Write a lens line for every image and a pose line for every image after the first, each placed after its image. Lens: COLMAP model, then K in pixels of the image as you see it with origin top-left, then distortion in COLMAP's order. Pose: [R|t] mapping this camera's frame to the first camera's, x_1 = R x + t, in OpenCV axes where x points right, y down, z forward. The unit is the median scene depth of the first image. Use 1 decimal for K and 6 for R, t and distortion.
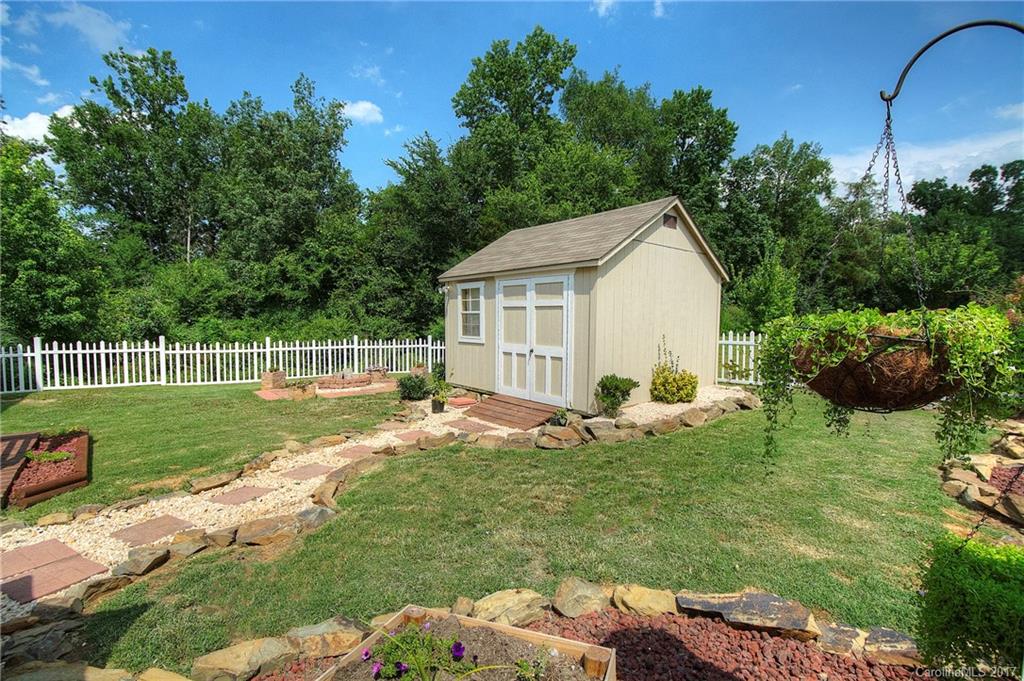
lens RADIAL K [[441.5, 0, 512.0], [0, 441.5, 340.5], [0, 0, 1]] dist [0.001635, -0.014706]
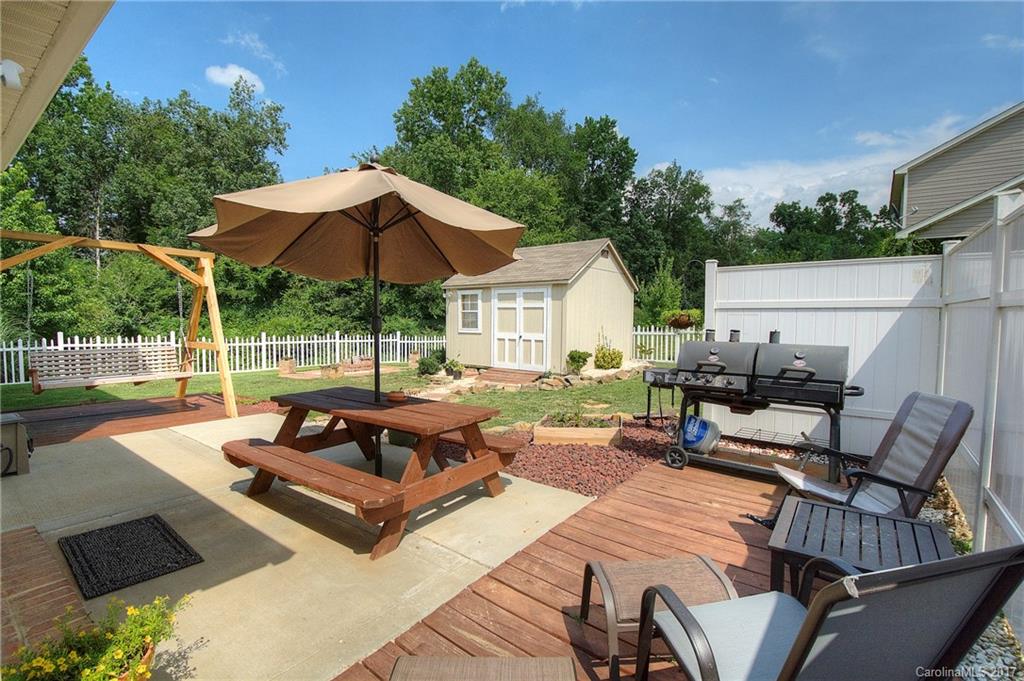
lens RADIAL K [[441.5, 0, 512.0], [0, 441.5, 340.5], [0, 0, 1]] dist [0.001635, -0.014706]
pose [[0.980411, -0.007594, 0.196817, -0.076072], [0.007733, 0.999970, 0.000062, 0.009540], [-0.196812, 0.001461, 0.980440, -0.129562]]
